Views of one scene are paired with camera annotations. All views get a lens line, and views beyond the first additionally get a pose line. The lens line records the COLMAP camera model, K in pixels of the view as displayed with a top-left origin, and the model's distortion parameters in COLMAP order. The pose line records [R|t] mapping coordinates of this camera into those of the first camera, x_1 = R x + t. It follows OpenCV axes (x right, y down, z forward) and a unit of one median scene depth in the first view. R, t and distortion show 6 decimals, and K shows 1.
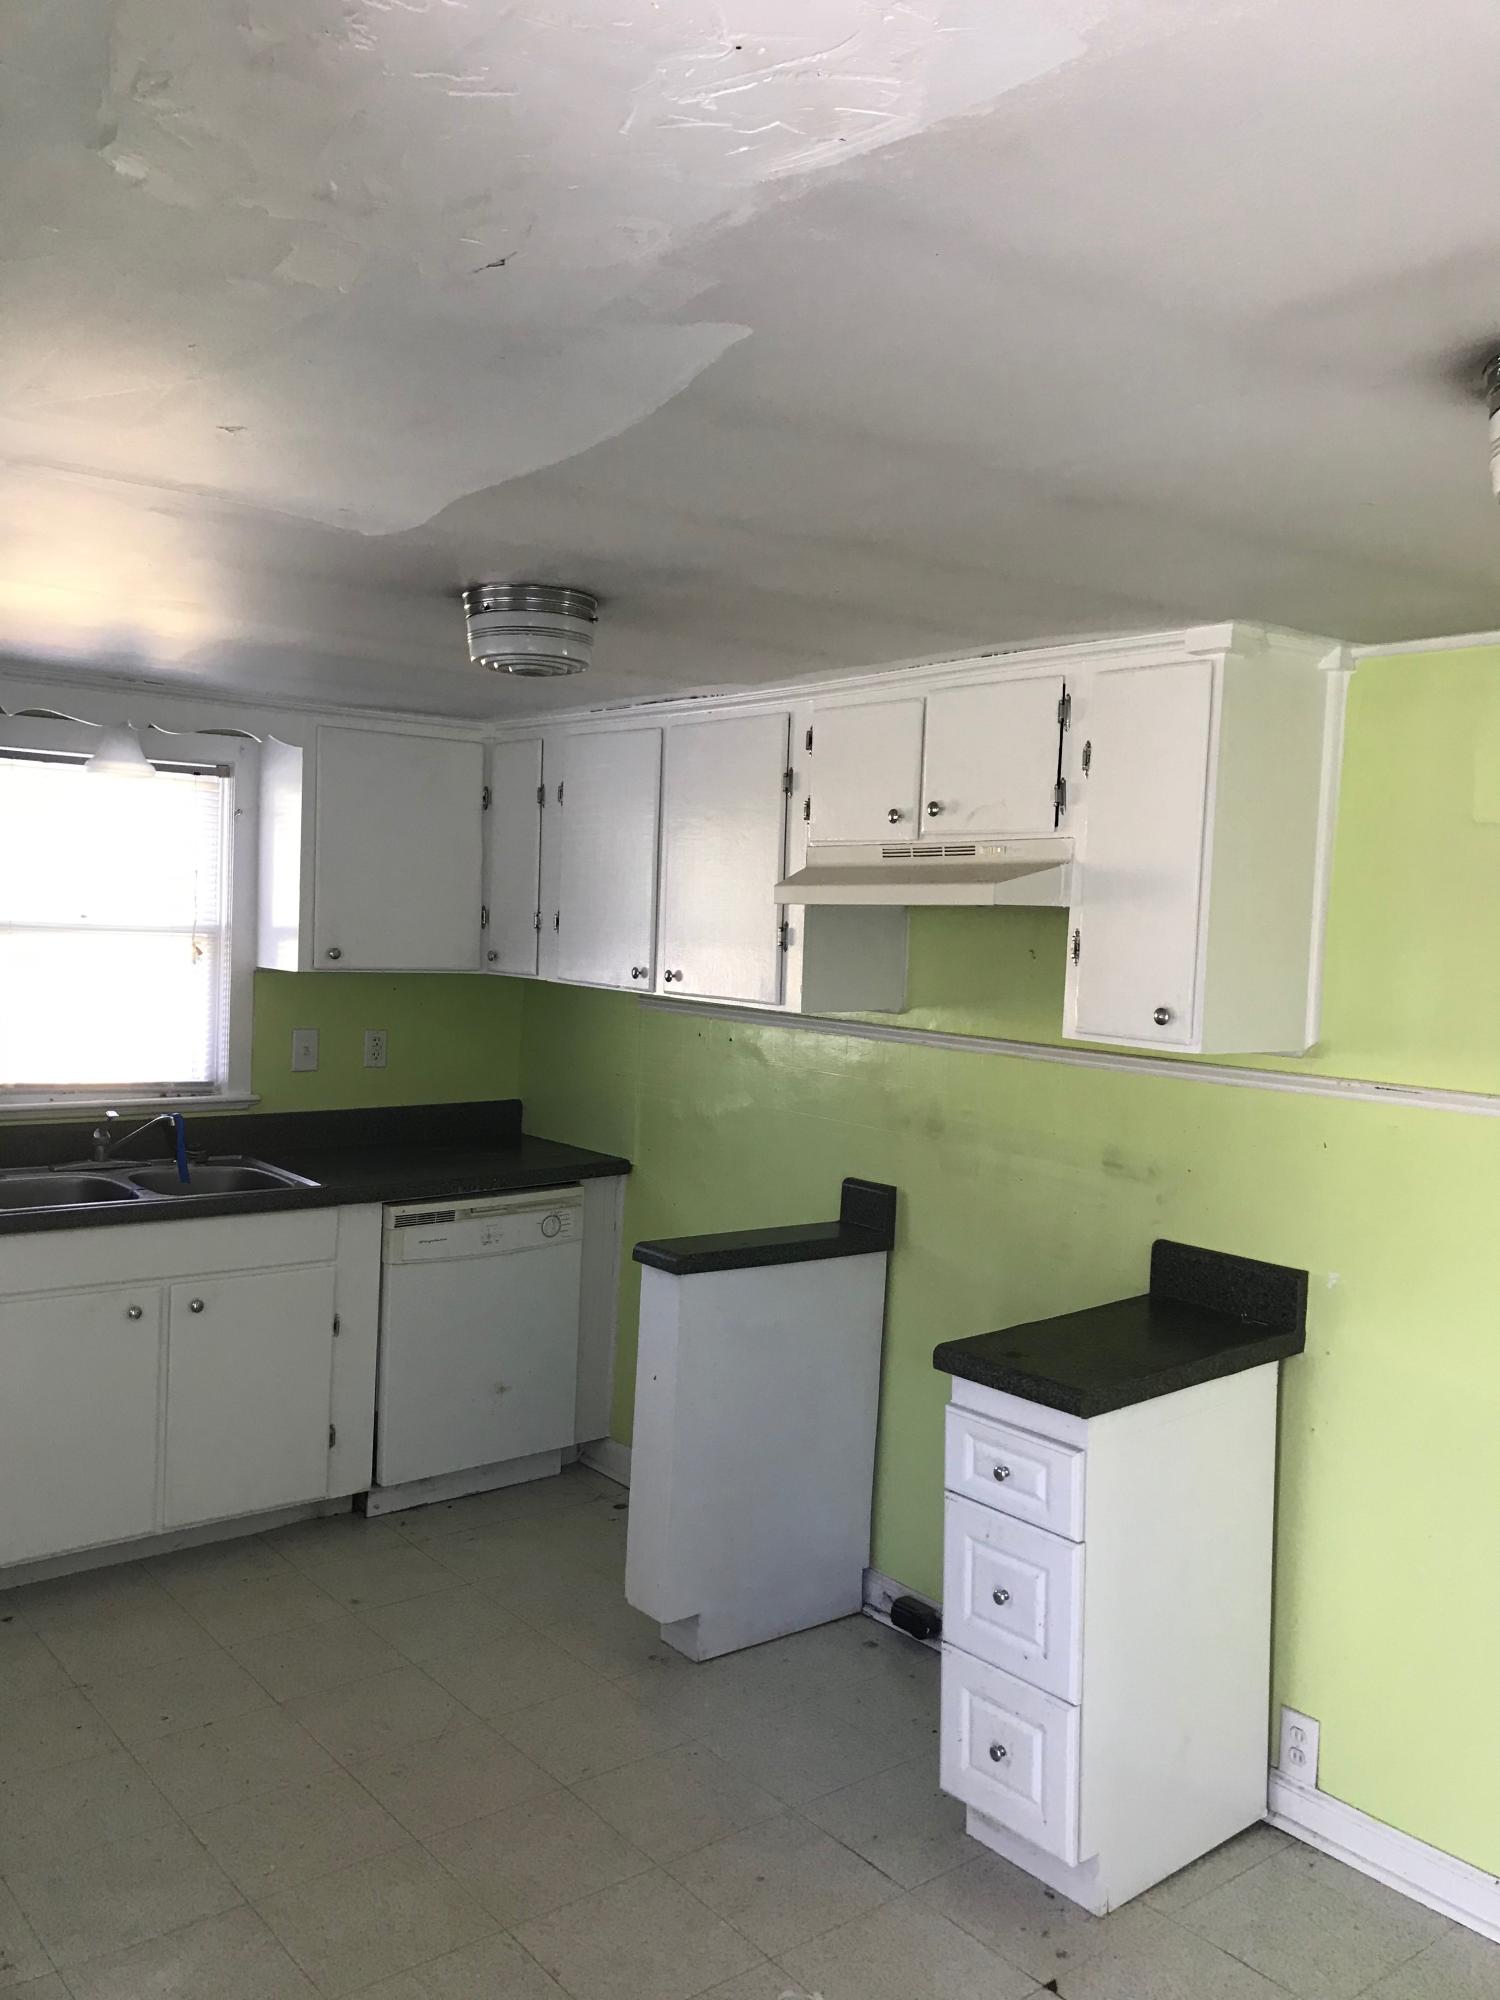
lens RADIAL K [[1632.5, 0, 750.0], [0, 1632.5, 1000.0], [0, 0, 1]] dist [0.040834, -0.052925]
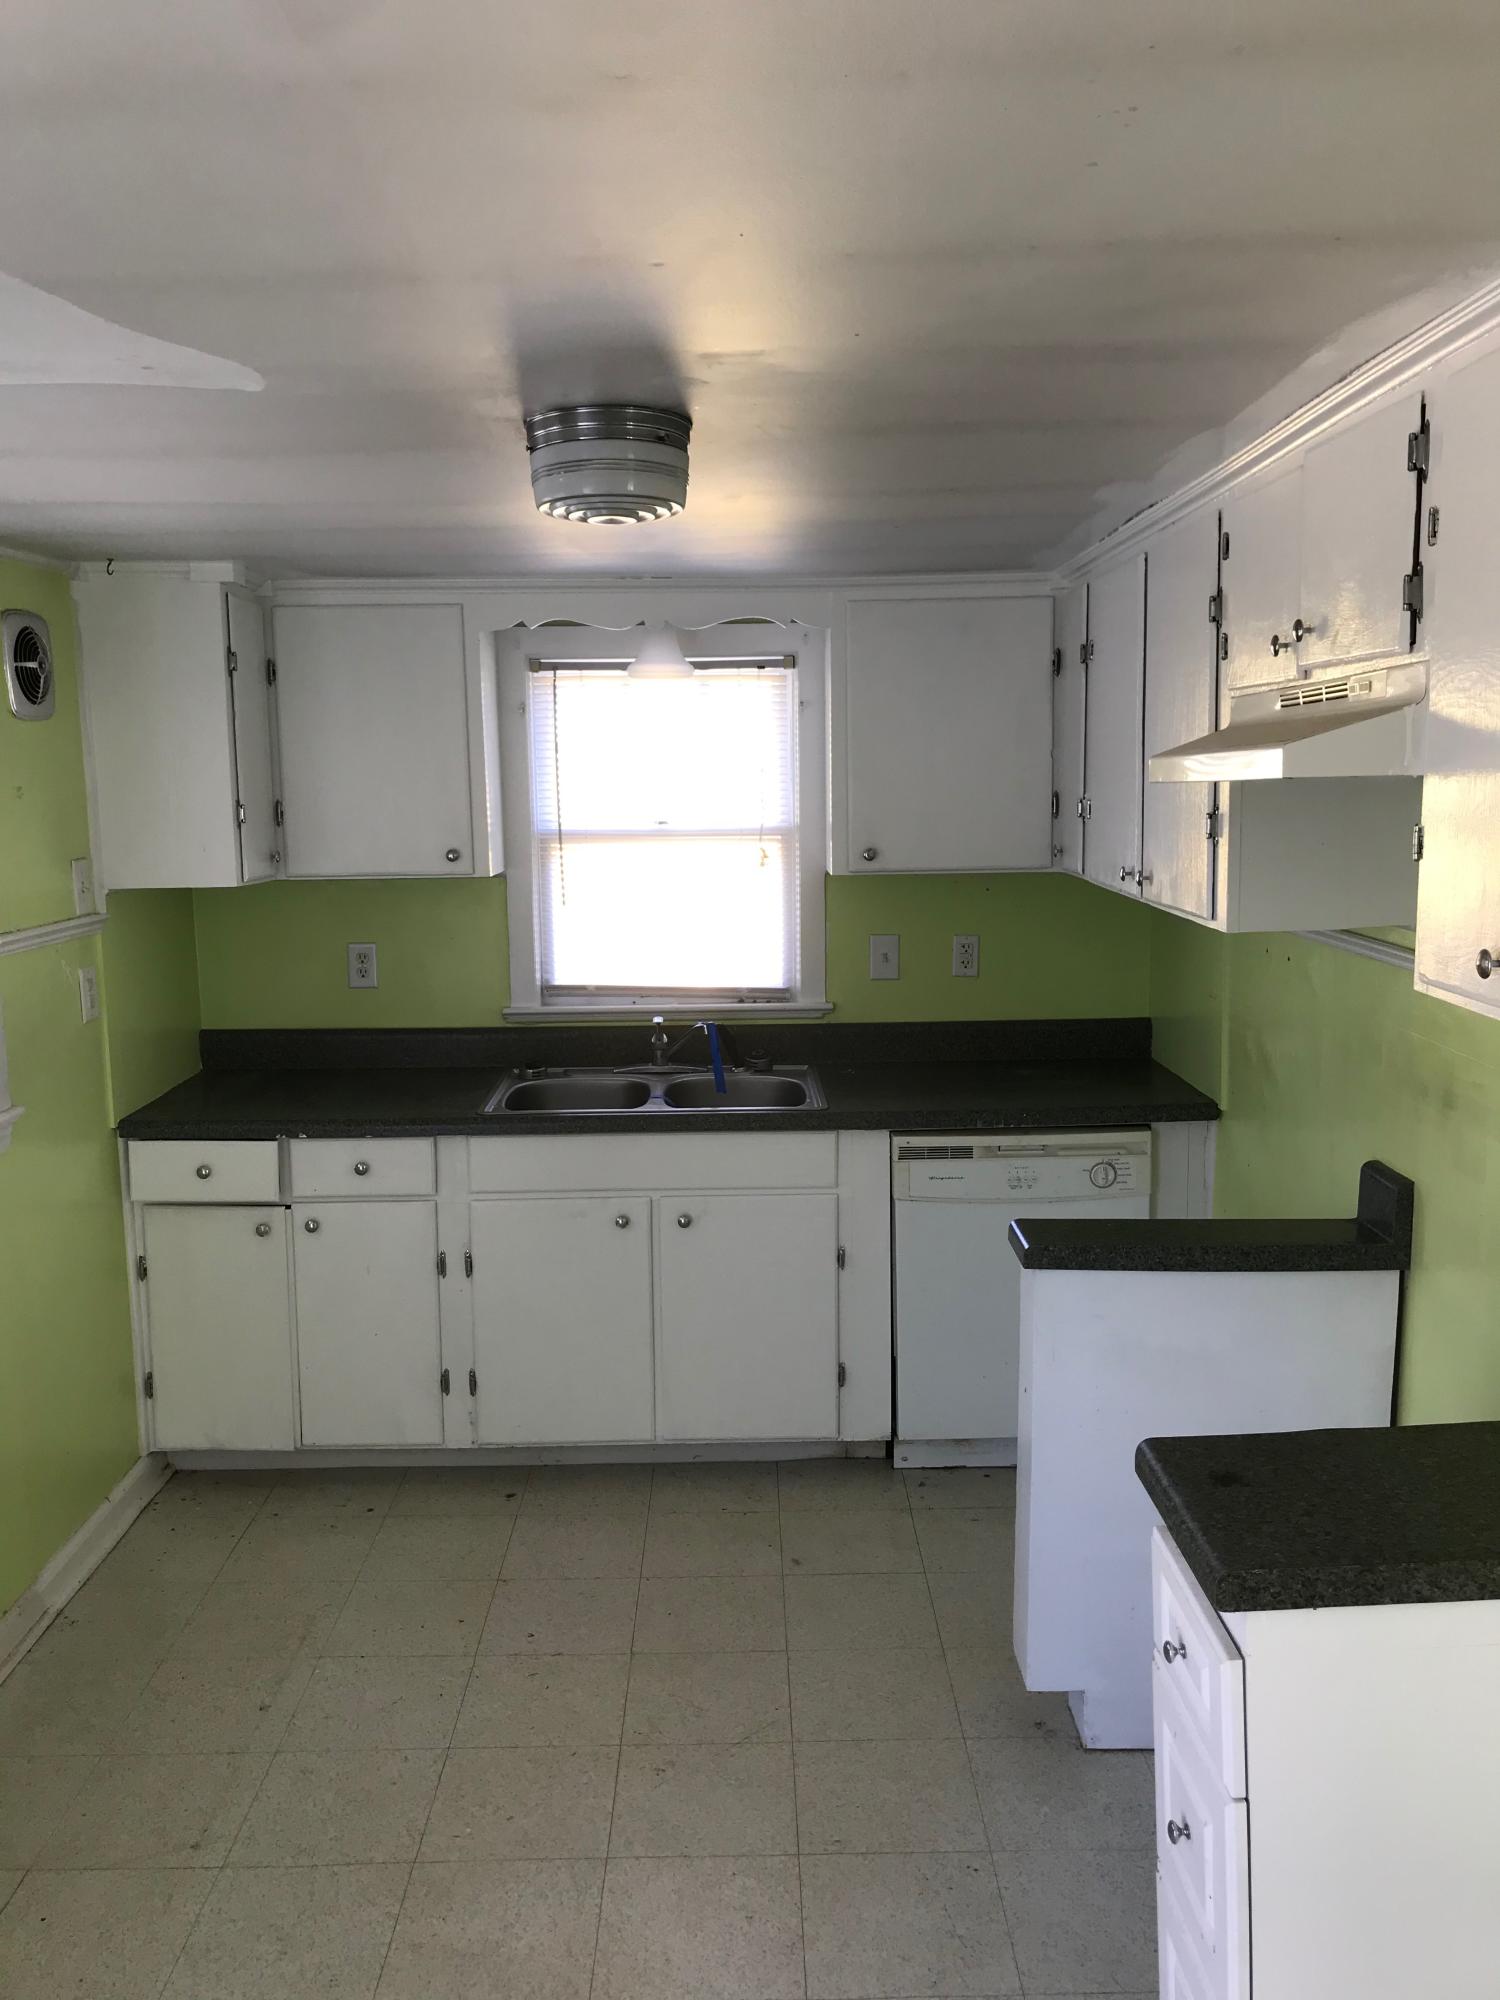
lens RADIAL K [[1619.6, 0, 750.0], [0, 1619.6, 1000.0], [0, 0, 1]] dist [0.166085, -0.529667]
pose [[0.772640, 0.038860, -0.633654, 0.278210], [0.010490, 0.997207, 0.073945, -0.015248], [0.634758, -0.063780, 0.770074, 0.261085]]
